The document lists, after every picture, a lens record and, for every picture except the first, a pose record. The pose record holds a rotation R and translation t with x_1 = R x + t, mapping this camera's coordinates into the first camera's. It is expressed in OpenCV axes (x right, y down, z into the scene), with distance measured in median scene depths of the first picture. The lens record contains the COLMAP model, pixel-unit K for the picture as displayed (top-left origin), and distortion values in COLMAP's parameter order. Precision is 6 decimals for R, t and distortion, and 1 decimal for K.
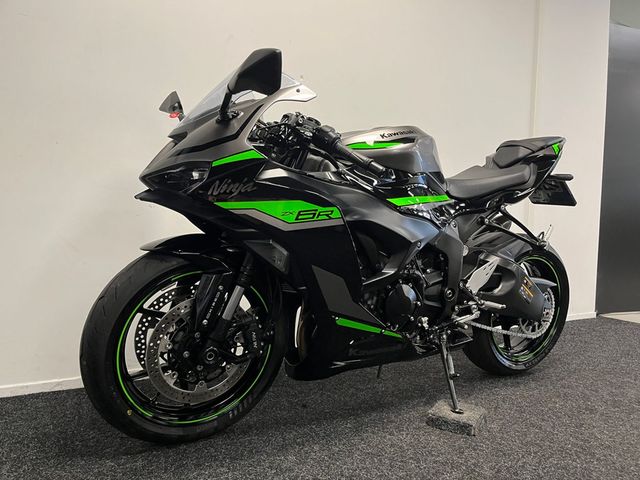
lens RADIAL K [[484.0, 0, 322.2], [0, 484.0, 243.6], [0, 0, 1]] dist [0.025804, -0.026764]
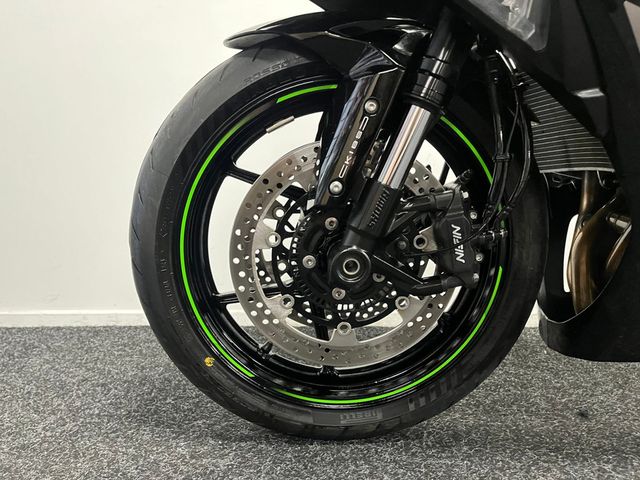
lens RADIAL K [[484.0, 0, 319.8], [0, 484.0, 237.3], [0, 0, 1]] dist [0.025804, -0.026764]
pose [[0.863438, 0.019681, -0.504071, -0.027441], [-0.005632, 0.999552, 0.029379, 0.178479], [0.504424, -0.022528, 0.863162, 0.555660]]
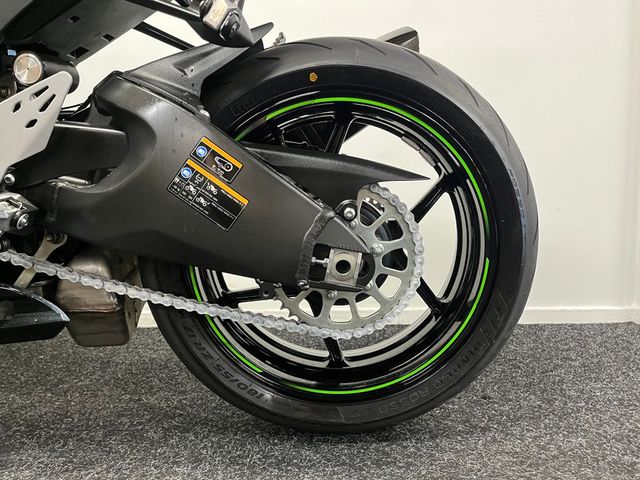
lens RADIAL K [[484.0, 0, 318.0], [0, 484.0, 238.2], [0, 0, 1]] dist [0.025804, -0.026764]
pose [[0.870696, 0.013531, -0.491636, 0.844806], [0.004416, 0.999366, 0.035325, 0.162933], [0.491802, -0.032928, 0.870084, 1.013336]]
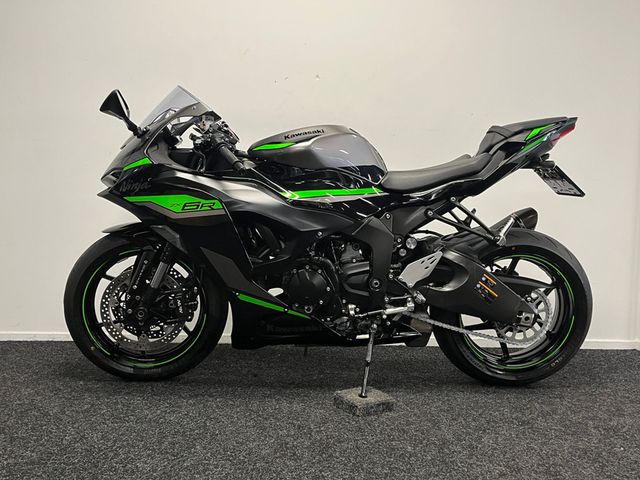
lens RADIAL K [[561.6, 0, 320.1], [0, 561.6, 242.0], [0, 0, 1]] dist [0.033554, 0.000886]
pose [[0.888347, 0.022682, -0.458611, 0.838395], [-0.027335, 0.999620, -0.003510, 0.026572], [0.458357, 0.015654, 0.888630, -0.132740]]
